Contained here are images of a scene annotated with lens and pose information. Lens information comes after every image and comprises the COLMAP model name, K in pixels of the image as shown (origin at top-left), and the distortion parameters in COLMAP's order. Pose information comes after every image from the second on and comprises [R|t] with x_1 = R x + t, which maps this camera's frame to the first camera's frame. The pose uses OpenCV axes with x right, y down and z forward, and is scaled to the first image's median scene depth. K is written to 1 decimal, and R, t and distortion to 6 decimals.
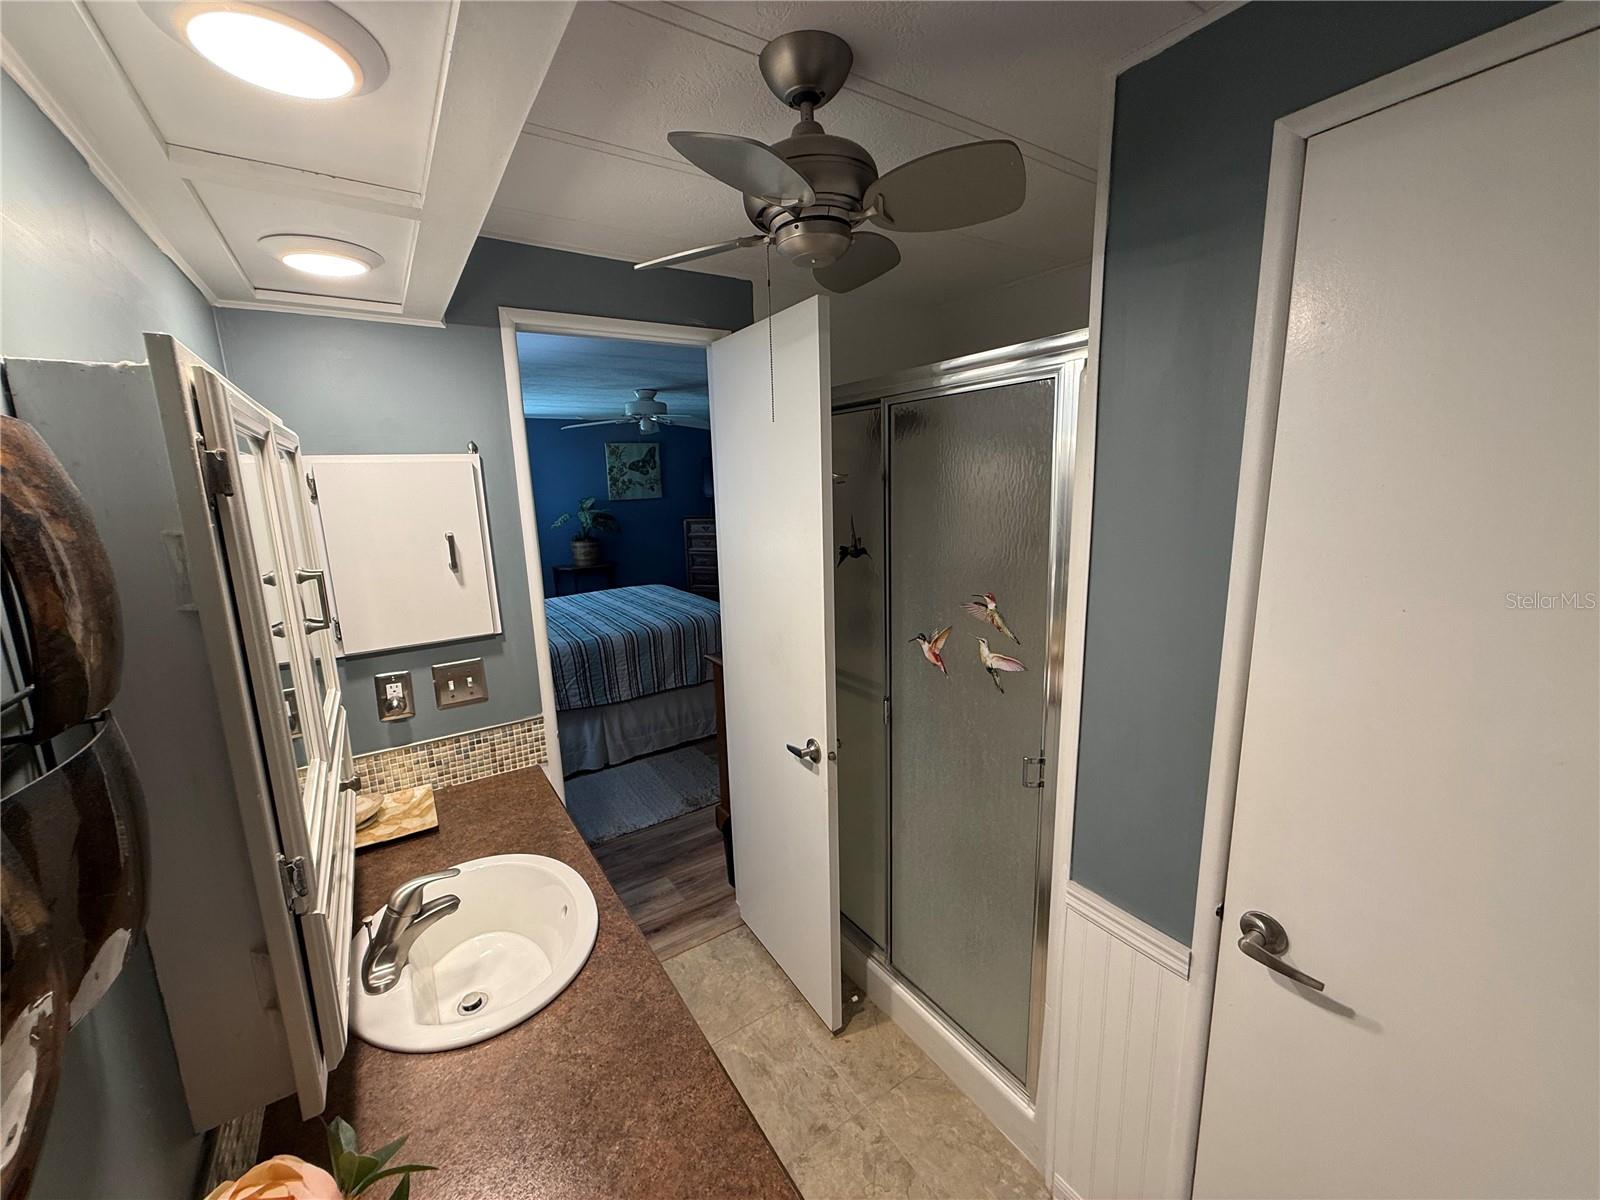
lens RADIAL K [[638.1, 0, 797.3], [0, 638.1, 600.5], [0, 0, 1]] dist [-0.000406, 0.000462]
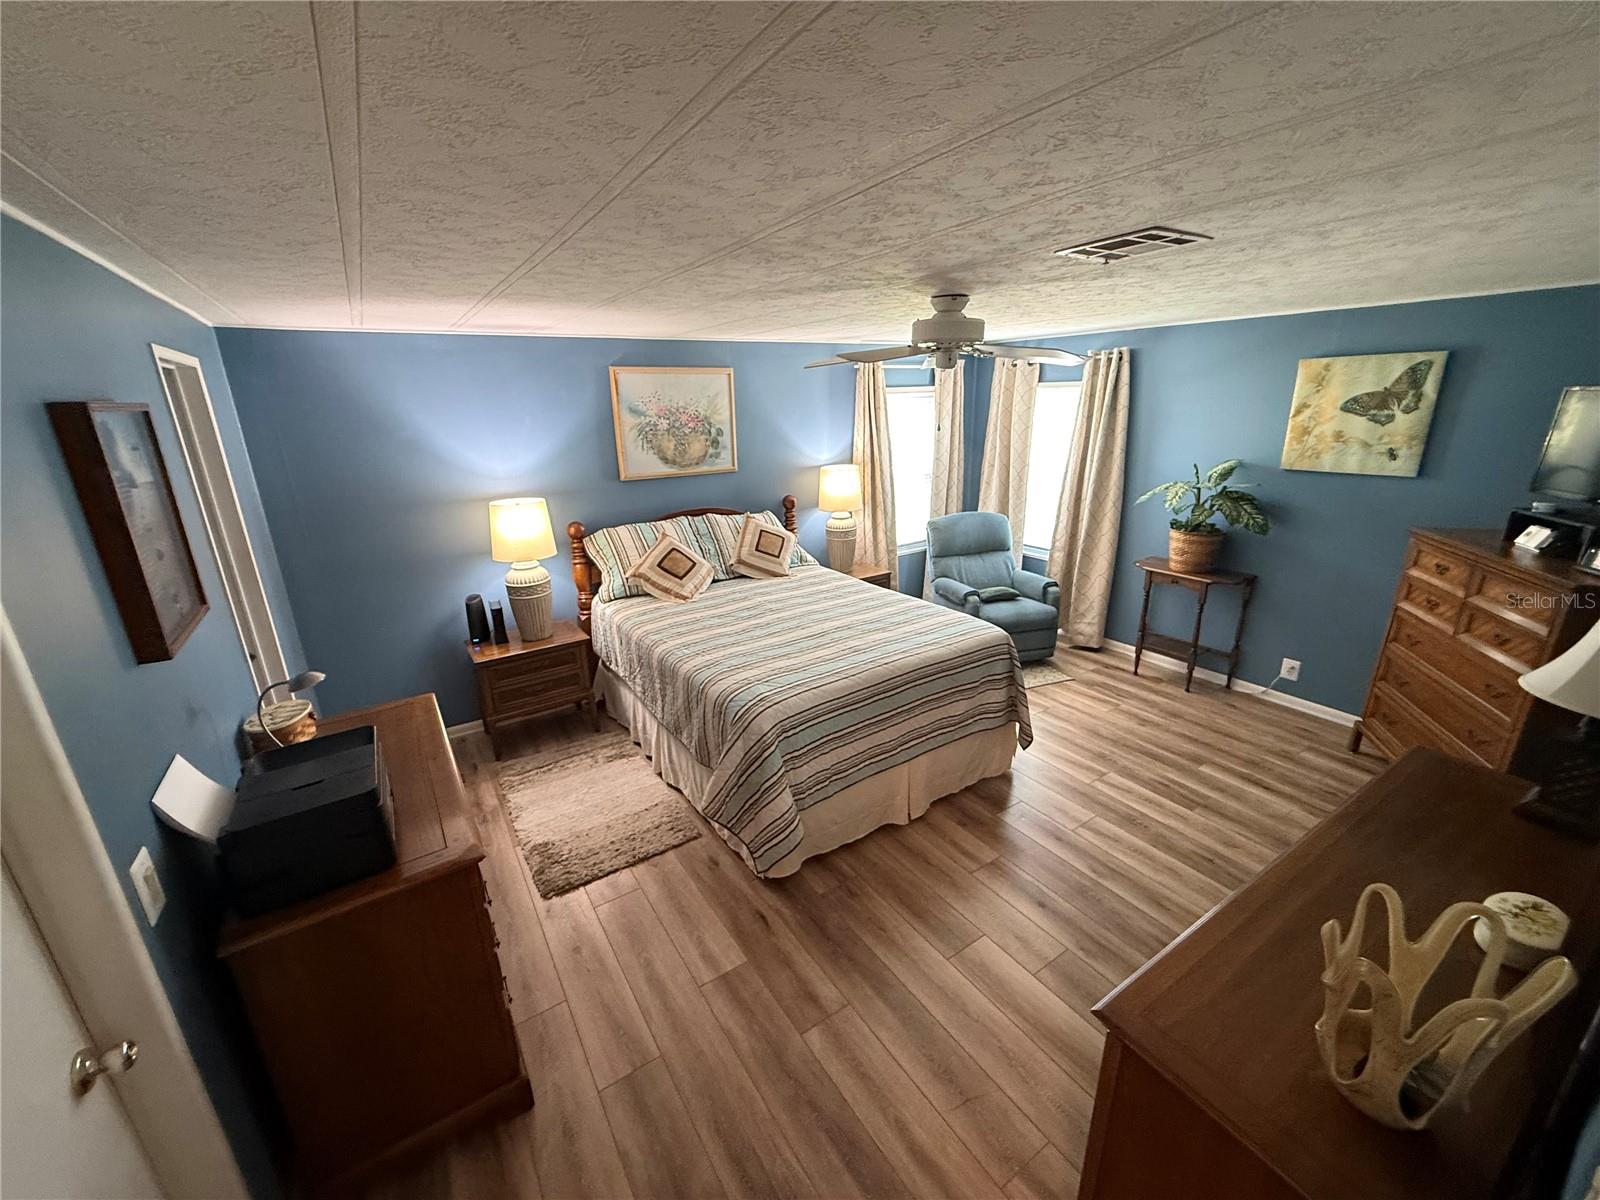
lens RADIAL K [[638.1, 0, 799.0], [0, 638.1, 600.2], [0, 0, 1]] dist [-0.000406, 0.000462]
pose [[-0.001887, 0.329517, -0.944148, 0.355347], [-0.170880, 0.930157, 0.324975, -0.223950], [0.985290, 0.161949, 0.054553, 0.824859]]
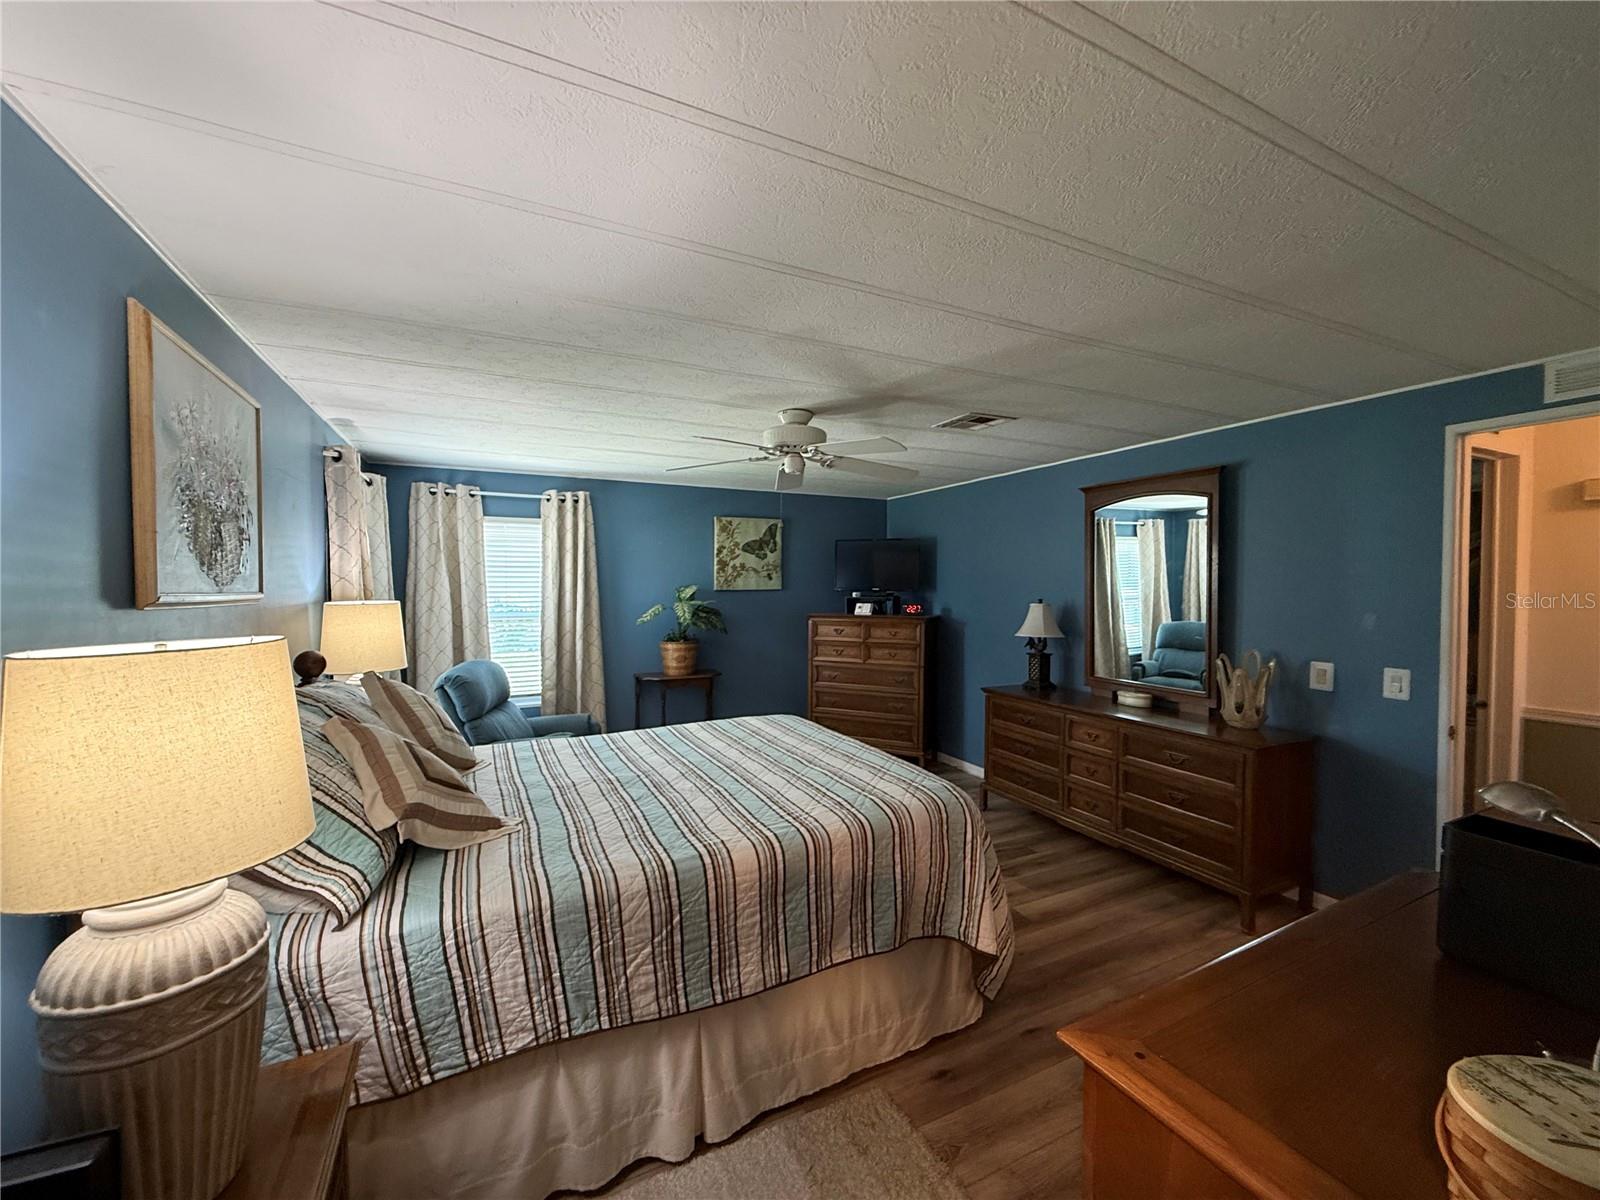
lens RADIAL K [[638.1, 0, 798.4], [0, 638.1, 602.6], [0, 0, 1]] dist [-0.000406, 0.000462]
pose [[0.991414, 0.031697, -0.126859, -0.138273], [-0.051879, 0.985898, -0.159105, -0.036626], [0.120026, 0.164321, 0.979077, 0.378191]]
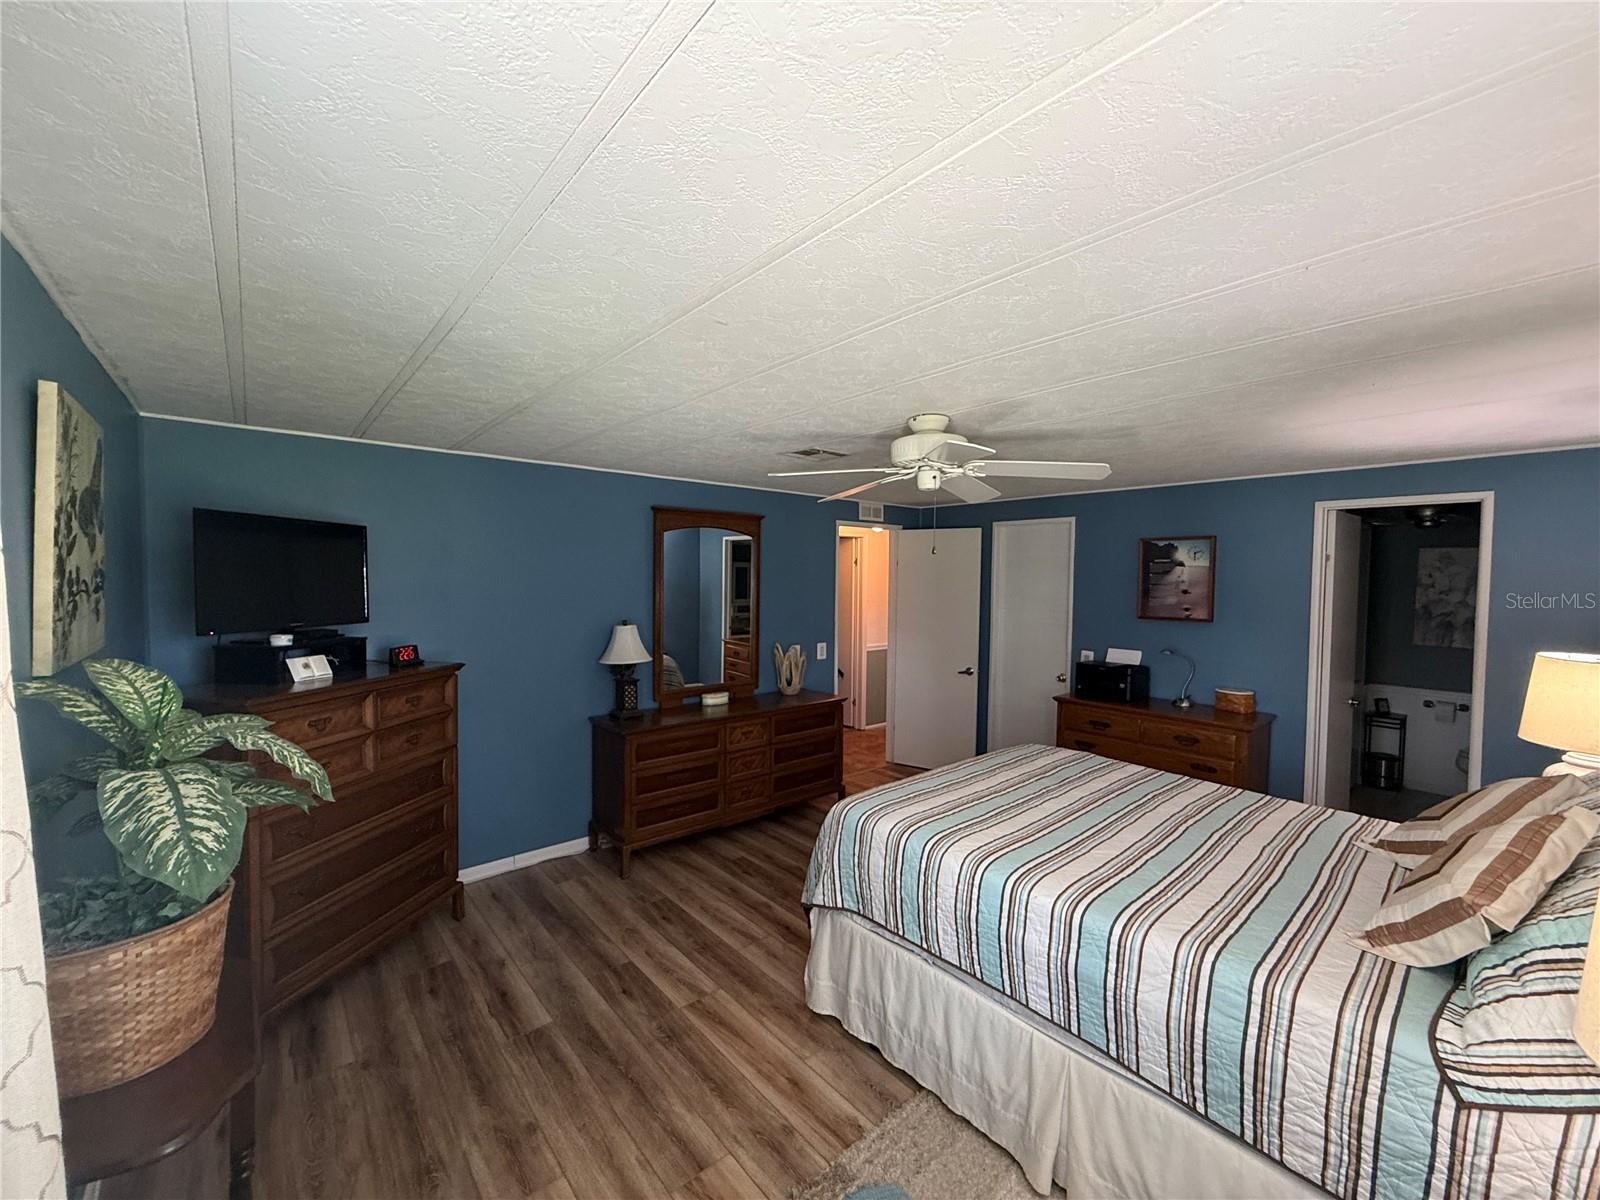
lens RADIAL K [[638.1, 0, 792.7], [0, 638.1, 595.2], [0, 0, 1]] dist [-0.000406, 0.000462]
pose [[-0.119850, -0.003054, 0.992787, -0.717036], [0.184924, 0.982426, 0.025346, -0.203393], [-0.975417, 0.186628, -0.117179, 1.127915]]
